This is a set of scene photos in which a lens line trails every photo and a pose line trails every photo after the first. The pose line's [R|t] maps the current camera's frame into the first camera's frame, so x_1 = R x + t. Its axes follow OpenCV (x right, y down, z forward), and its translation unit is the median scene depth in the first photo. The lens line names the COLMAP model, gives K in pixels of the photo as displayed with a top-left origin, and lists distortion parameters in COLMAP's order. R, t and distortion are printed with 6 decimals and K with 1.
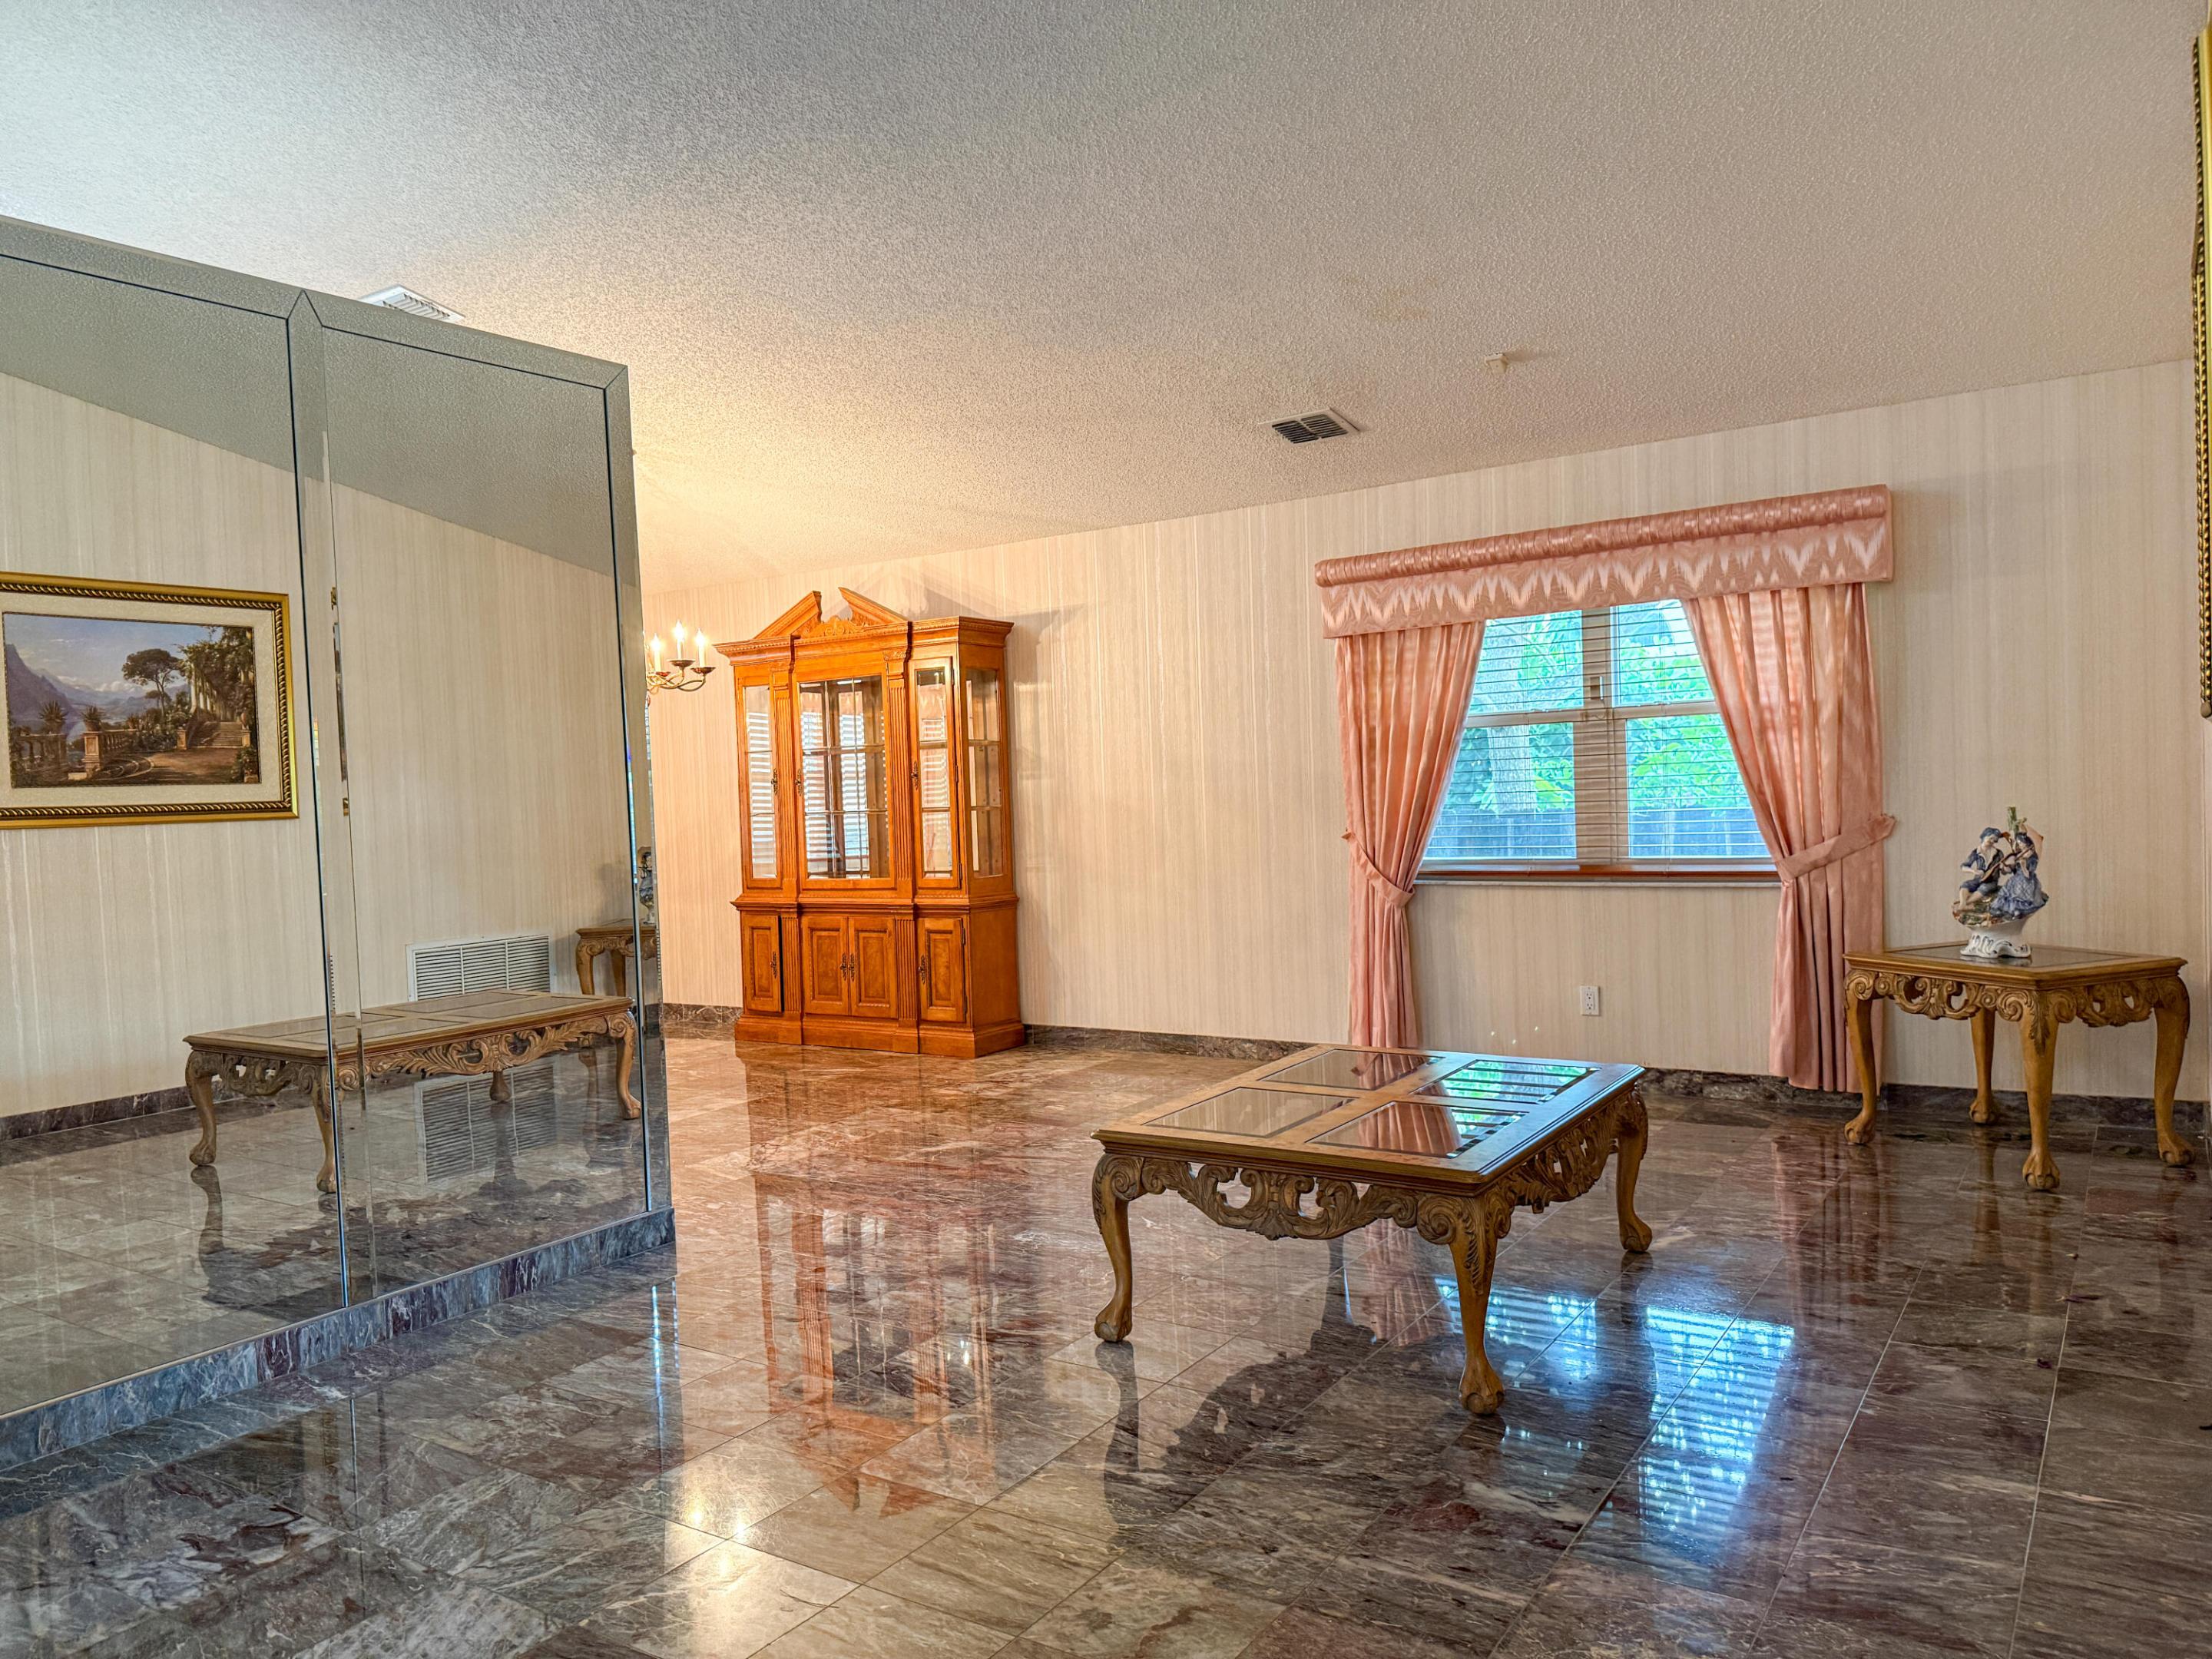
lens RADIAL K [[1554.2, 0, 1097.6], [0, 1554.2, 839.4], [0, 0, 1]] dist [0.066709, -0.083537]
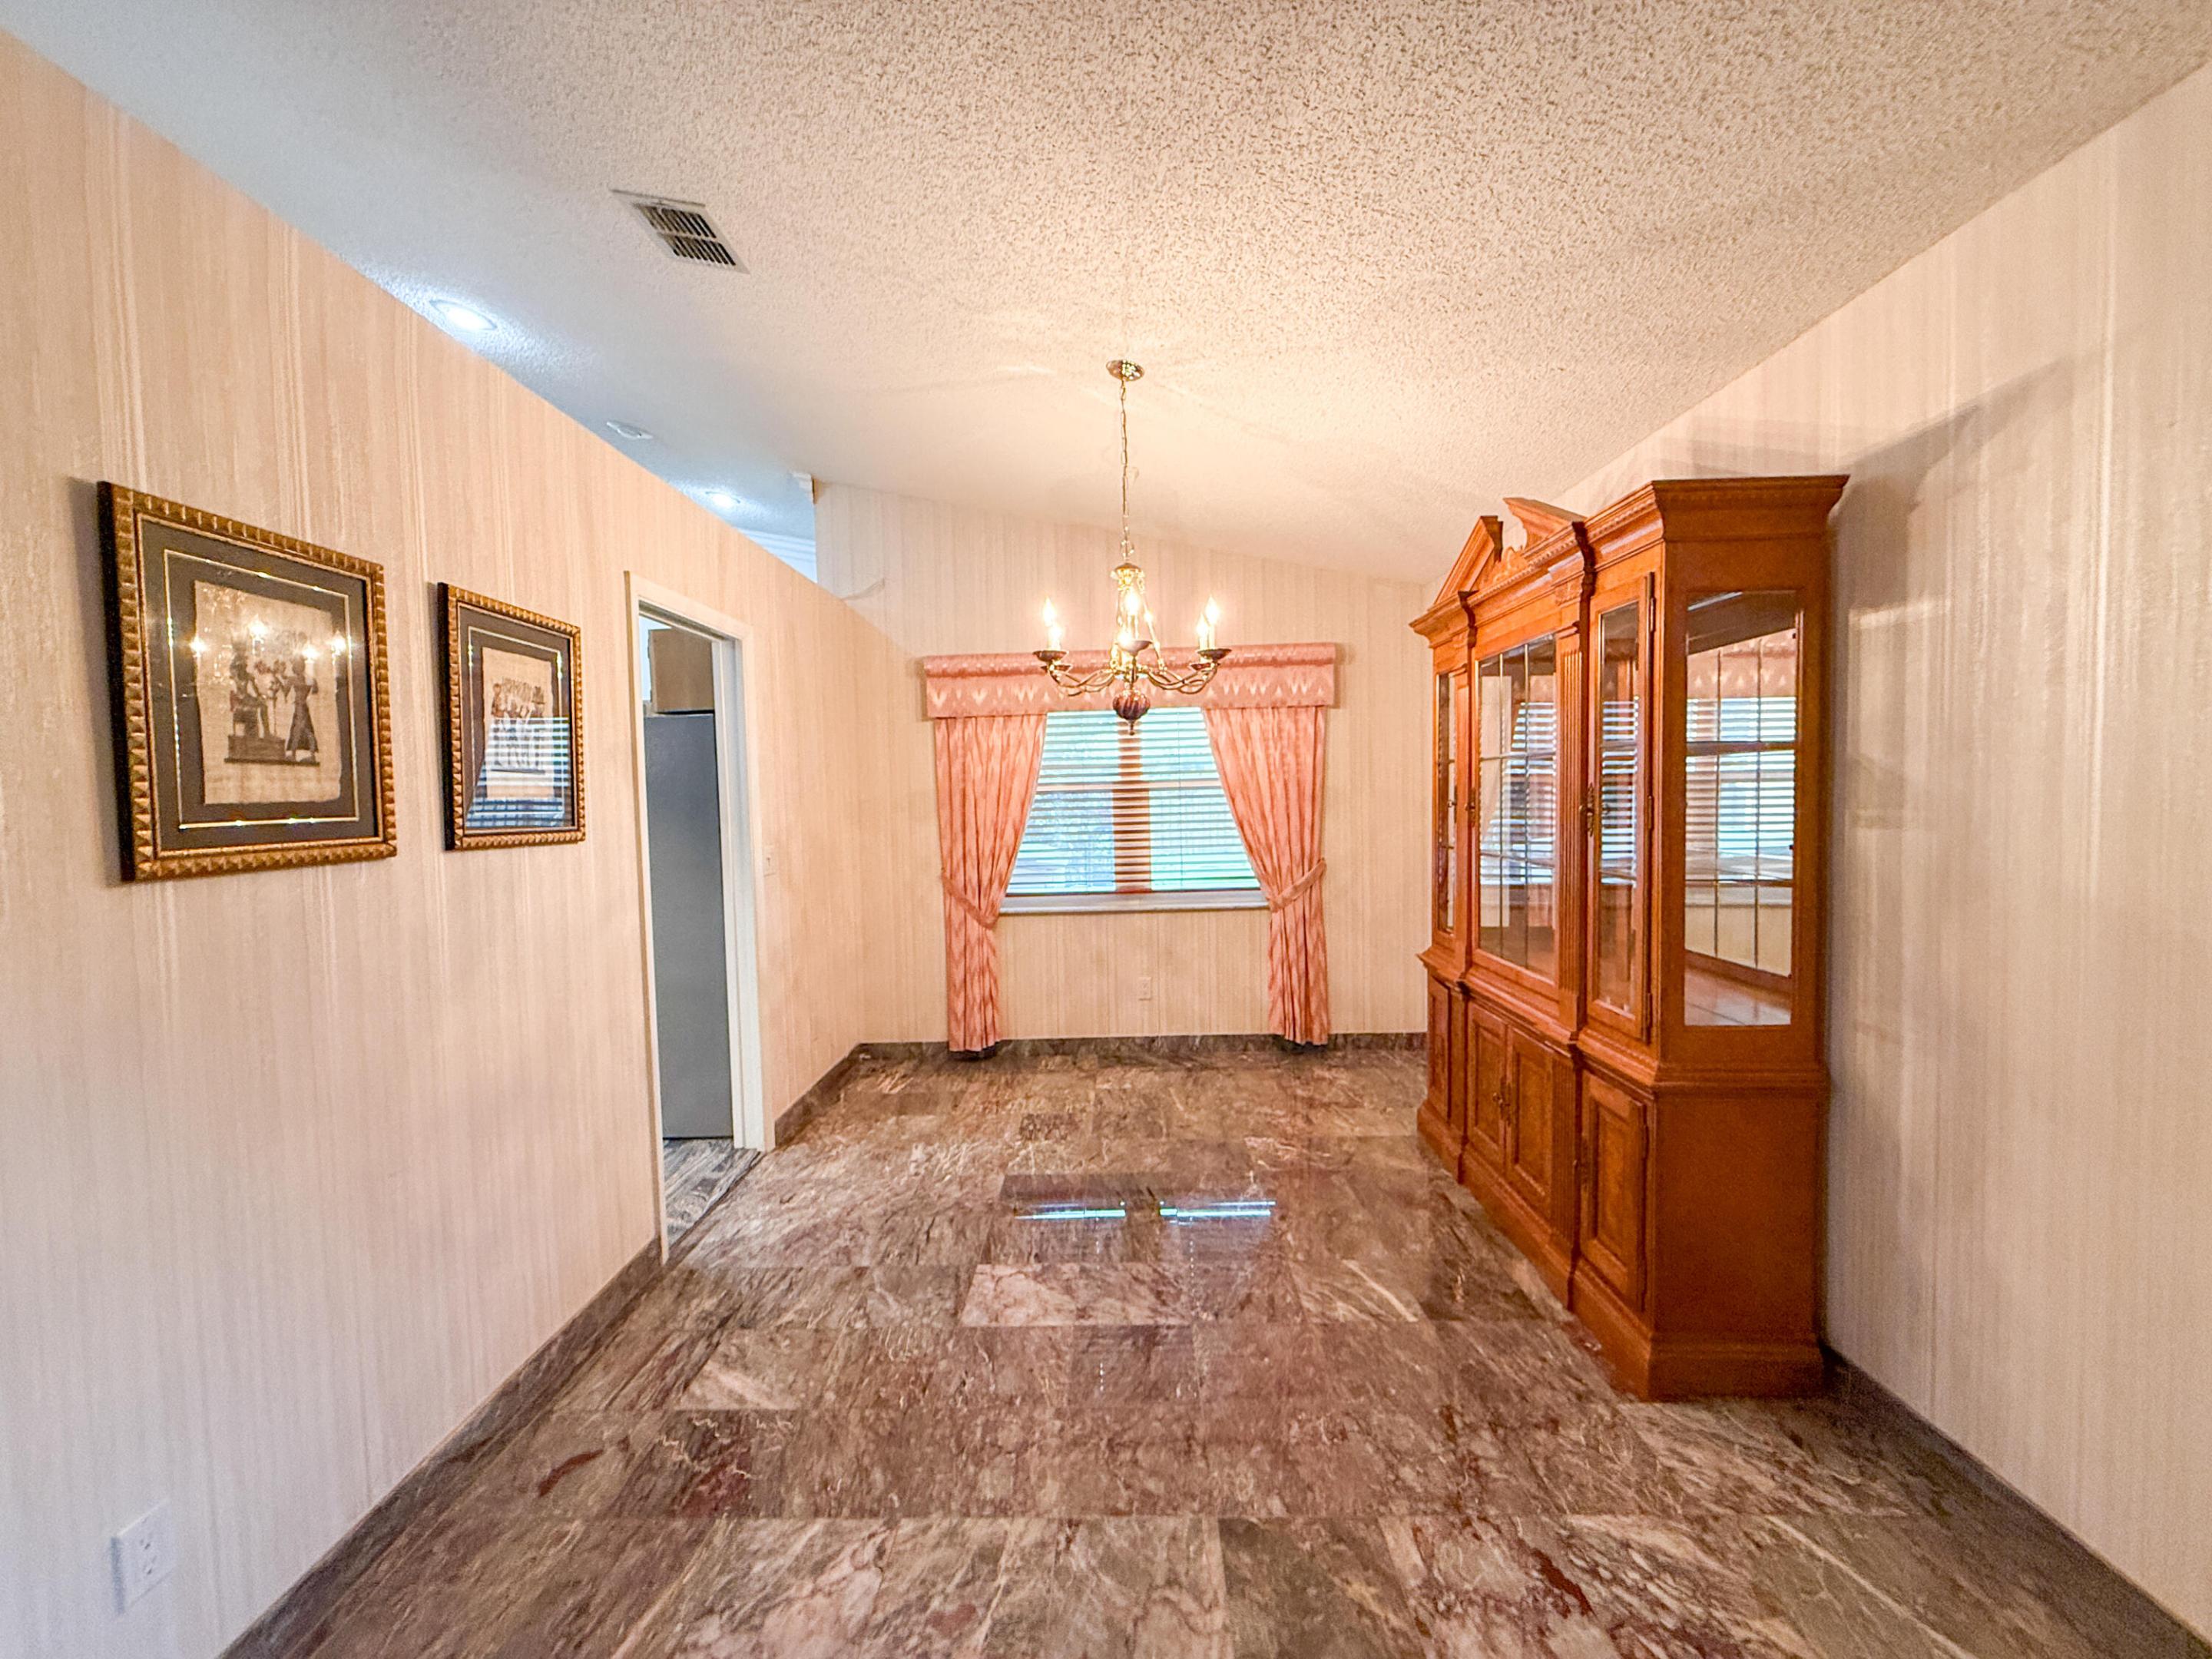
lens RADIAL K [[879.8, 0, 1094.7], [0, 879.8, 825.1], [0, 0, 1]] dist [0.001807, -0.000473]
pose [[0.546302, 0.056195, -0.835701, 0.043985], [-0.022216, 0.998368, 0.052611, -0.048057], [0.837294, -0.010175, 0.546659, 0.684467]]
